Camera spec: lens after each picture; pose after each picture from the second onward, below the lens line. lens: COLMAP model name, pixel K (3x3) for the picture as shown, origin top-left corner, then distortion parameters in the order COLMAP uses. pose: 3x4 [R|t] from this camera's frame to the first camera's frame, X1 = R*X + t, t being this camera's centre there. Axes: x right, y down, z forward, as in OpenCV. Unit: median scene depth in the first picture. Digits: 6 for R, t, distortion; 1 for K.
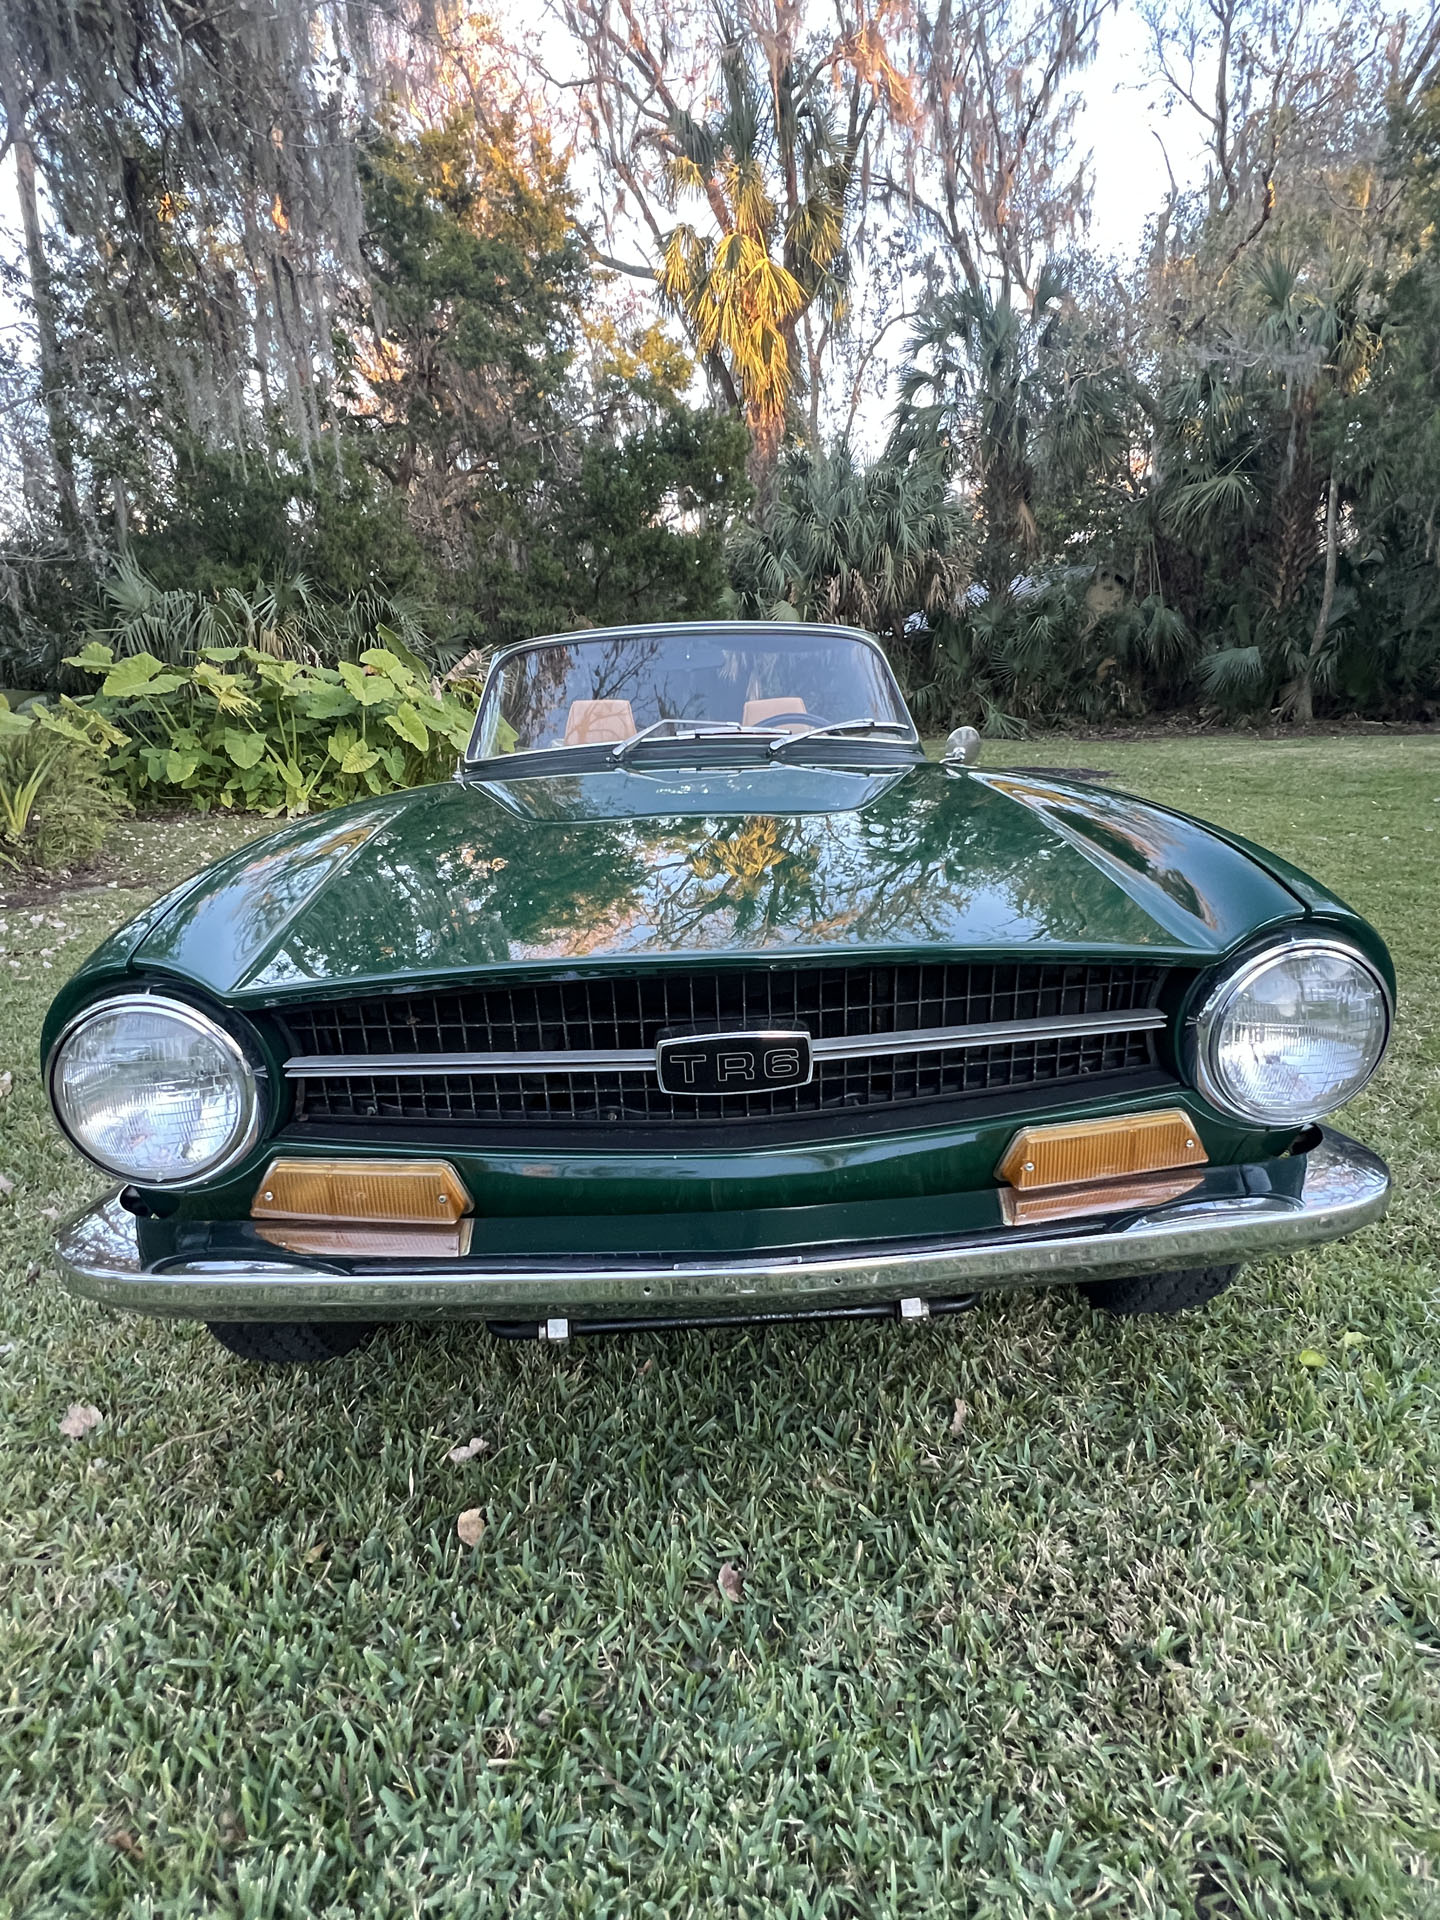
lens RADIAL K [[955.7, 0, 716.7], [0, 955.7, 951.5], [0, 0, 1]] dist [-0.003479, 0.000370]
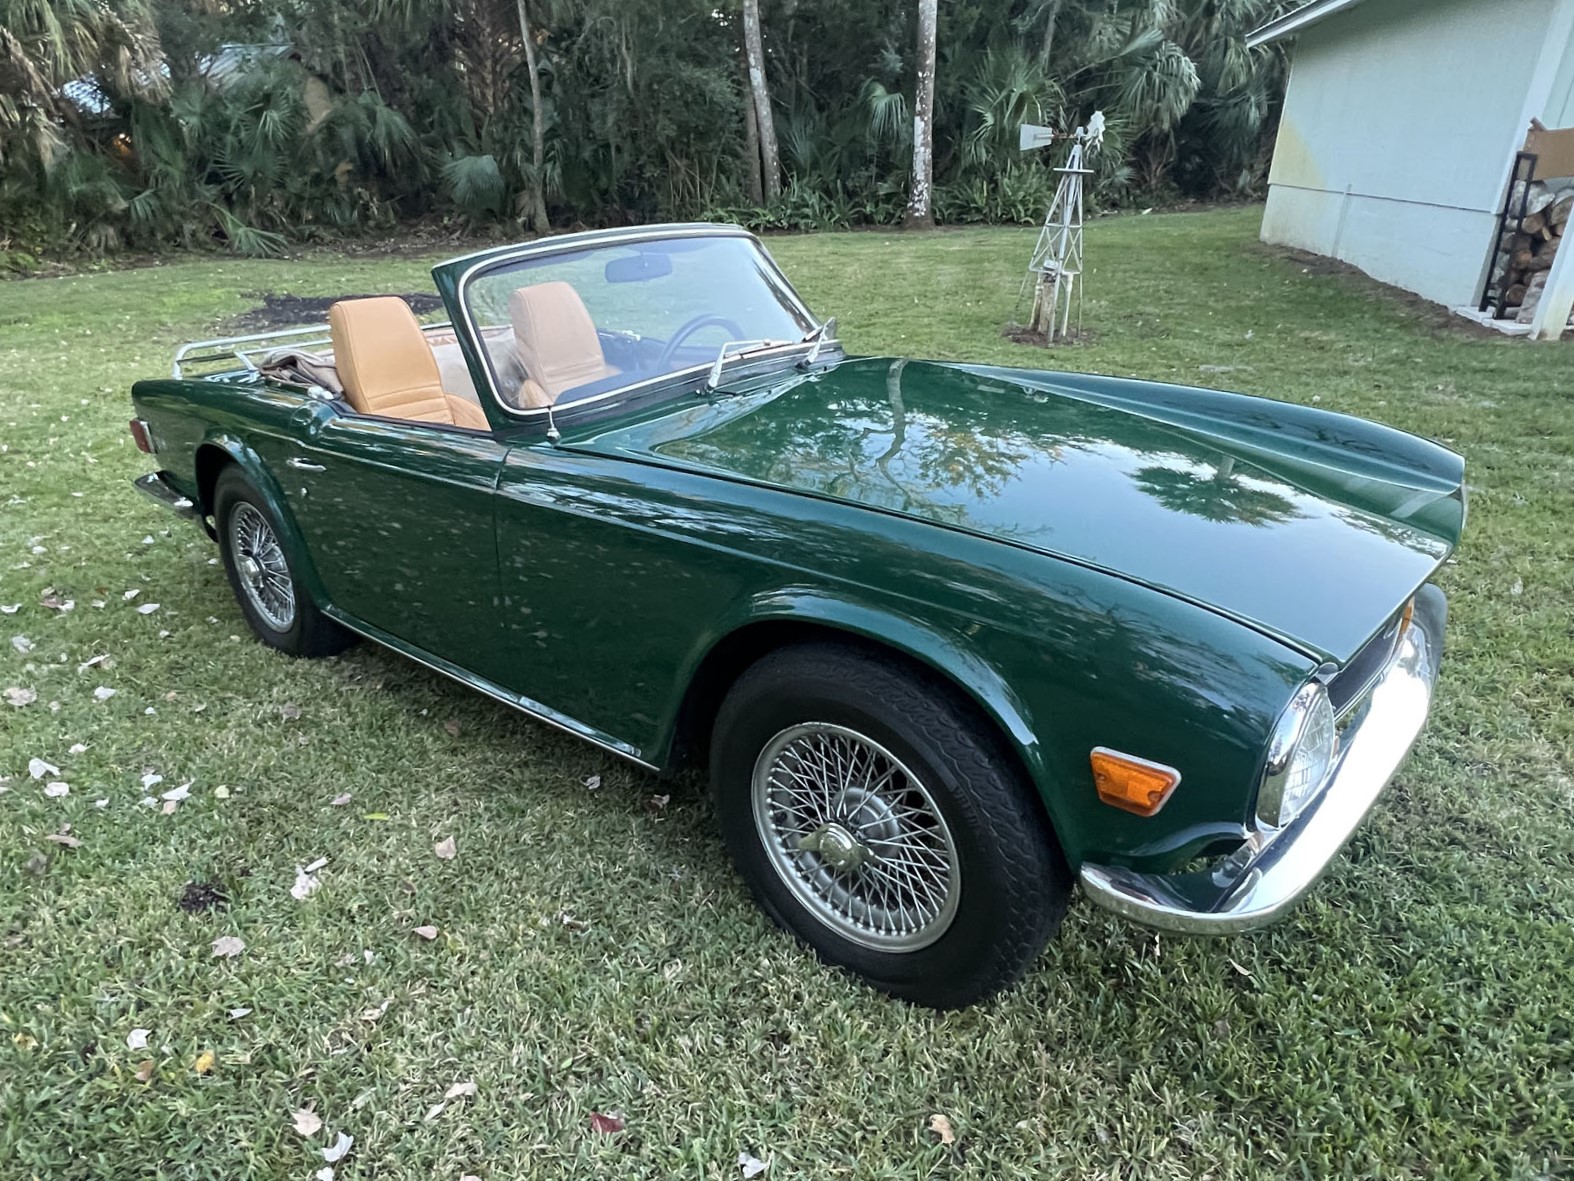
lens RADIAL K [[950.3, 0, 754.2], [0, 950.3, 659.6], [0, 0, 1]] dist [-0.006769, 0.002955]
pose [[0.683660, -0.317723, 0.657009, -0.117129], [0.182476, 0.946083, 0.267638, -0.028353], [-0.706620, -0.063085, 0.704776, 0.038198]]
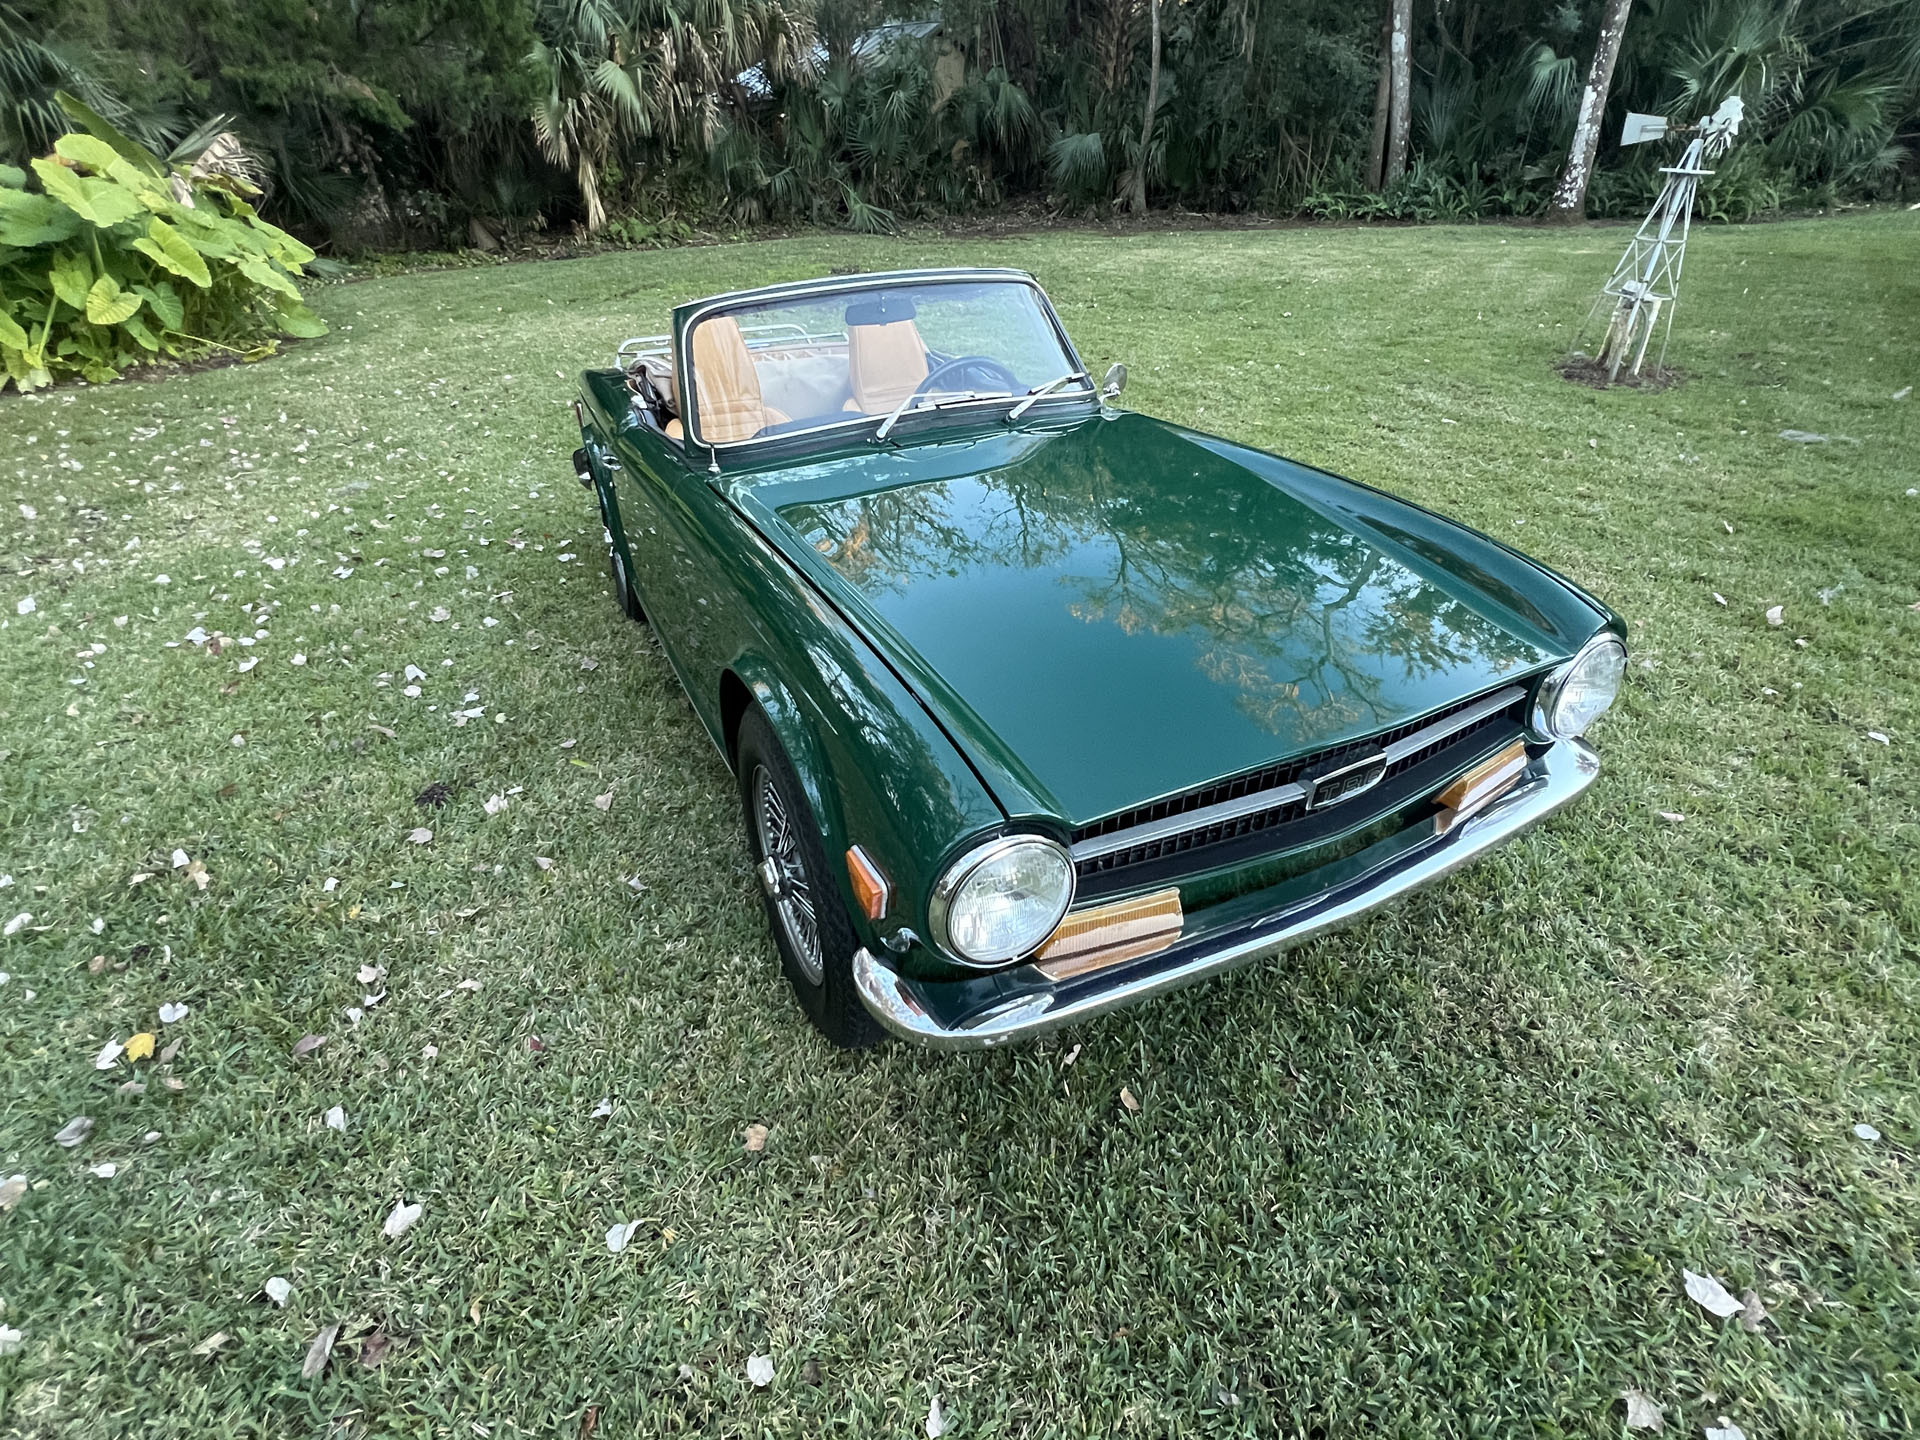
lens RADIAL K [[955.7, 0, 975.2], [0, 955.7, 716.5], [0, 0, 1]] dist [-0.003479, 0.000370]
pose [[0.911181, -0.197821, 0.361408, -0.065393], [0.094465, 0.954132, 0.284092, -0.029439], [-0.401031, -0.224719, 0.888074, -0.005737]]
